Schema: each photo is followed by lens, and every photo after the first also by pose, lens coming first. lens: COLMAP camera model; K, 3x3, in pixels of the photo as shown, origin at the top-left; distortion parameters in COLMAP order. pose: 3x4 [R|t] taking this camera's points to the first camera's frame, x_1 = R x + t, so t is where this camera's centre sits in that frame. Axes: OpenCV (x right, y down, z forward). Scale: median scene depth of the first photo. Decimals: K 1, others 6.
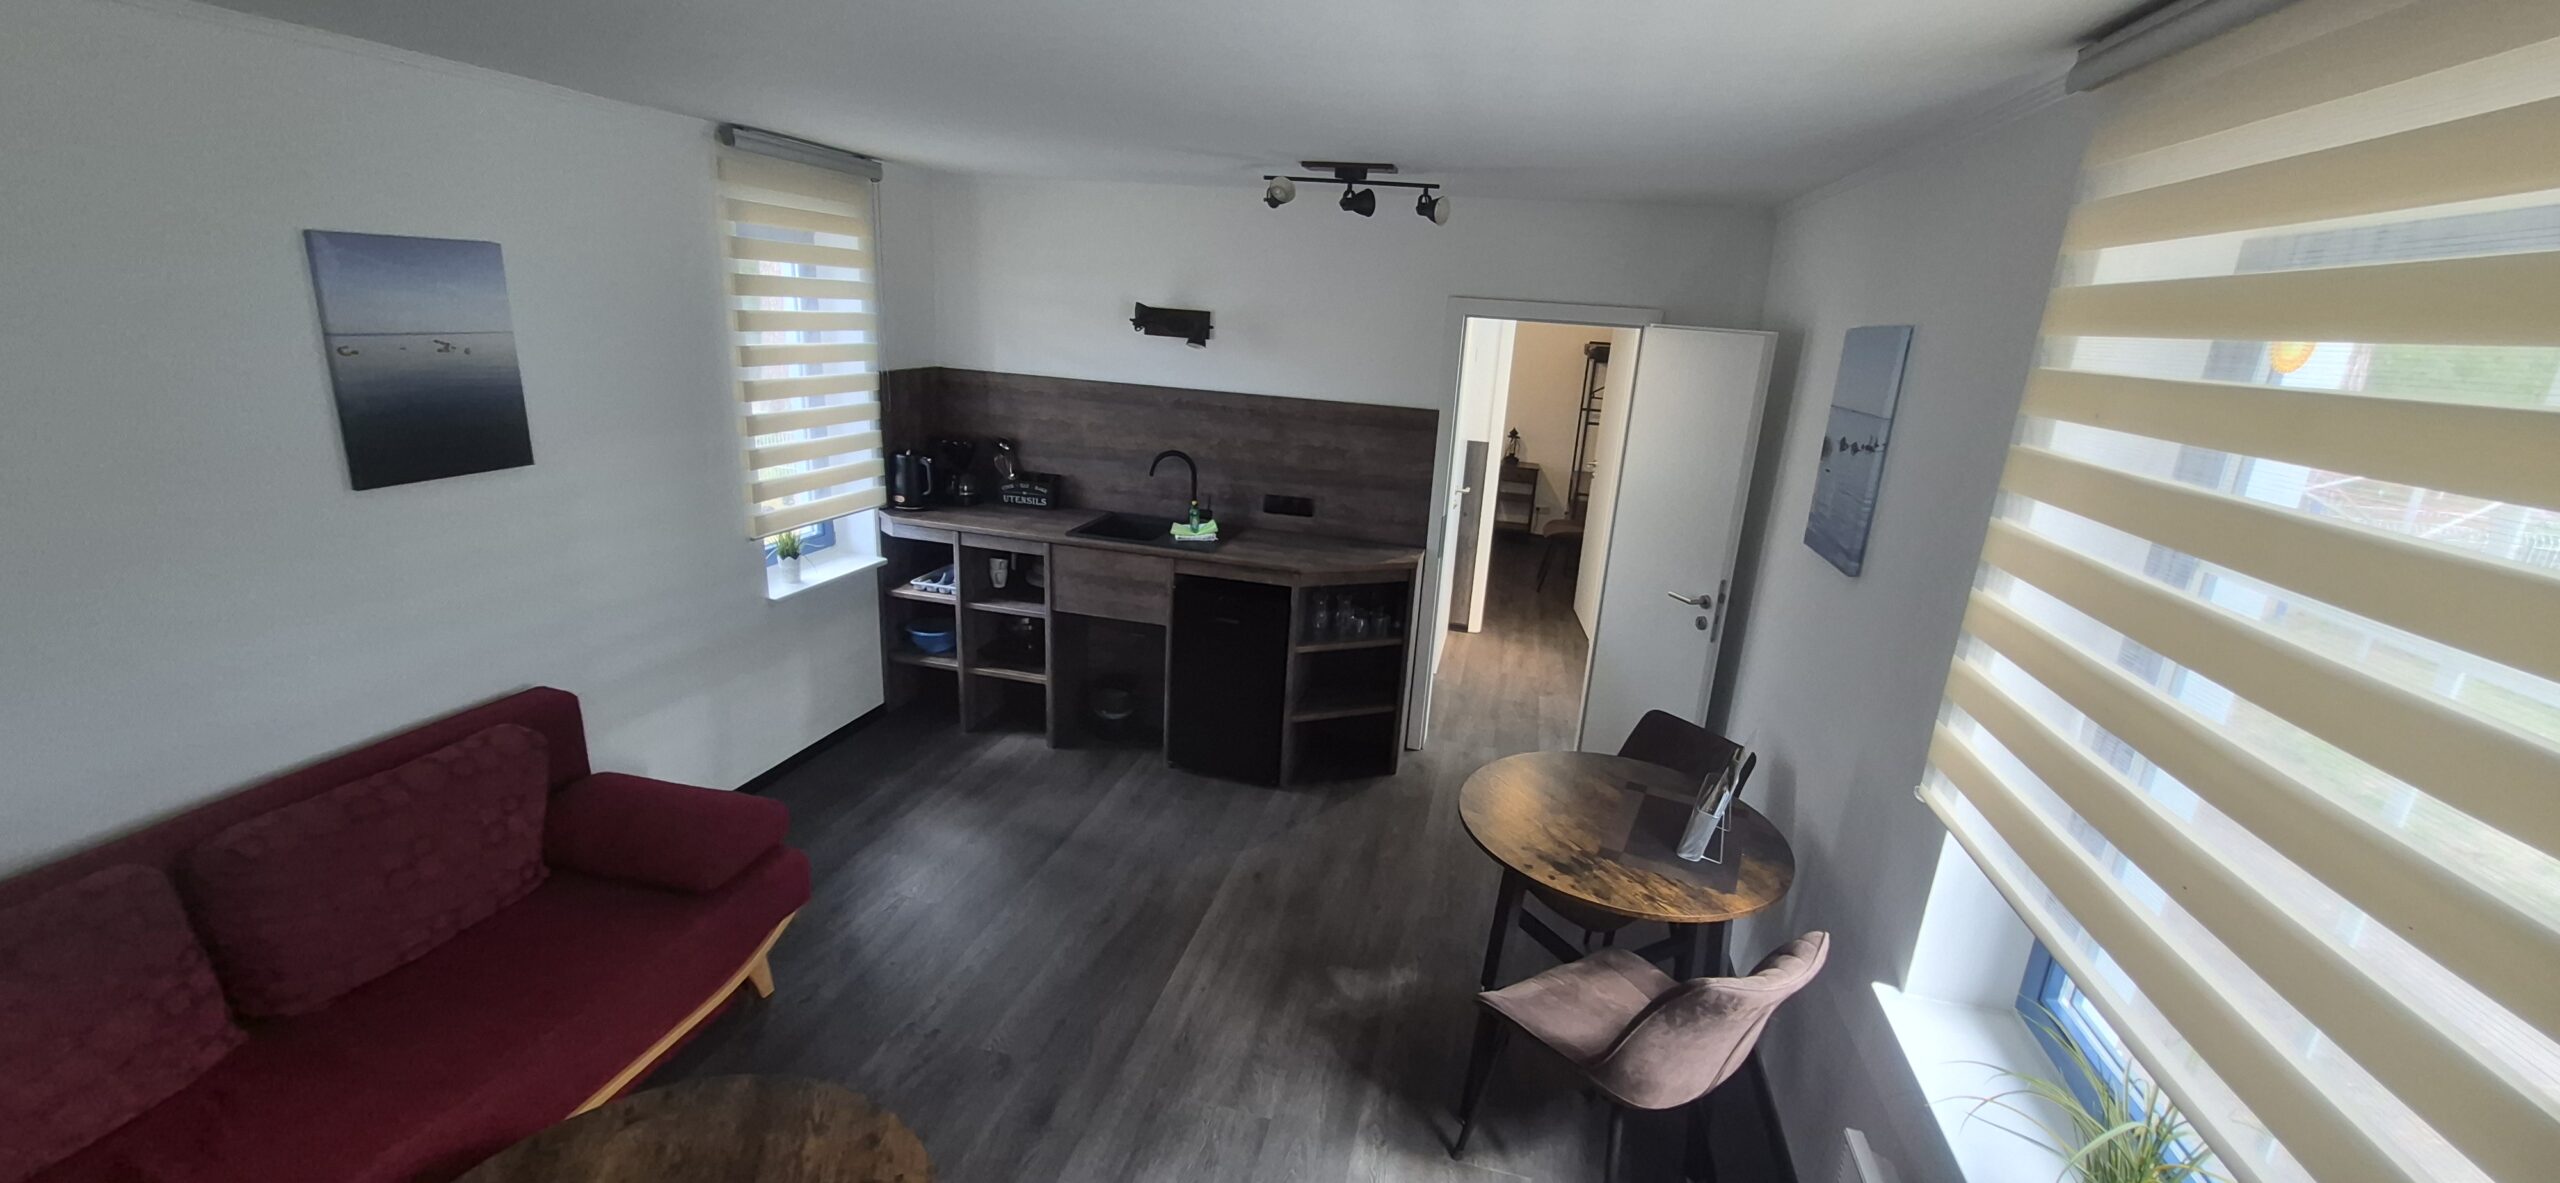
lens RADIAL K [[999.4, 0, 1300.9], [0, 999.4, 591.6], [0, 0, 1]] dist [-0.001266, -0.001132]
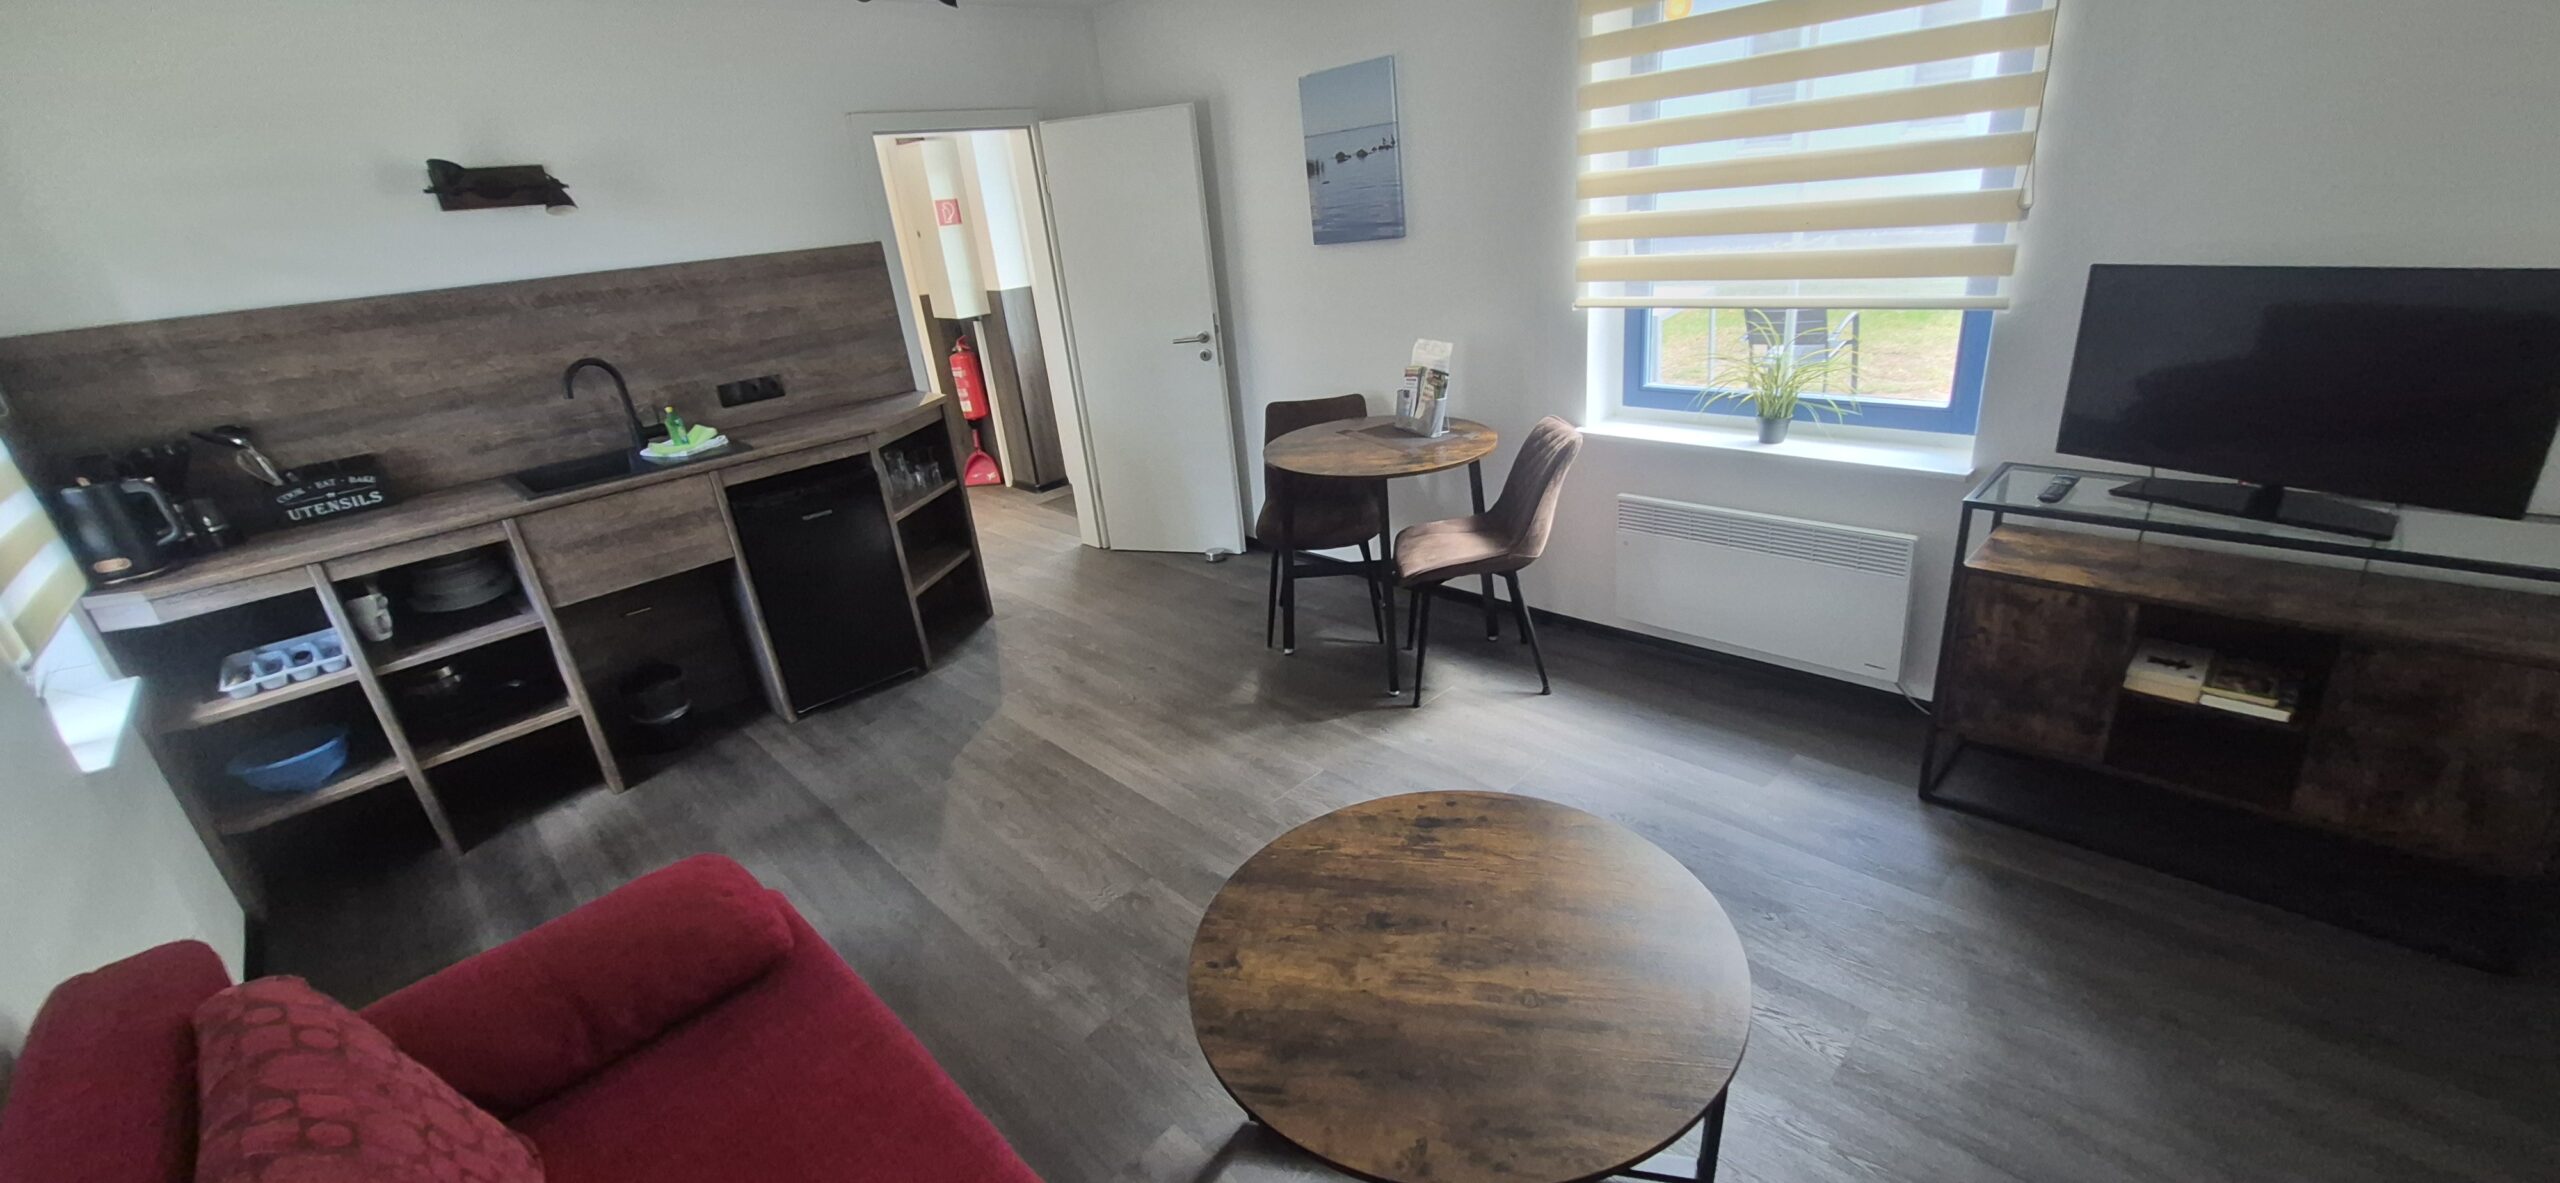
lens RADIAL K [[999.4, 0, 1296.6], [0, 999.4, 588.1], [0, 0, 1]] dist [-0.001266, -0.001132]
pose [[0.521617, -0.418728, 0.743359, -0.534069], [0.353231, 0.899089, 0.258586, 0.008874], [-0.776623, 0.127695, 0.616888, 0.165549]]
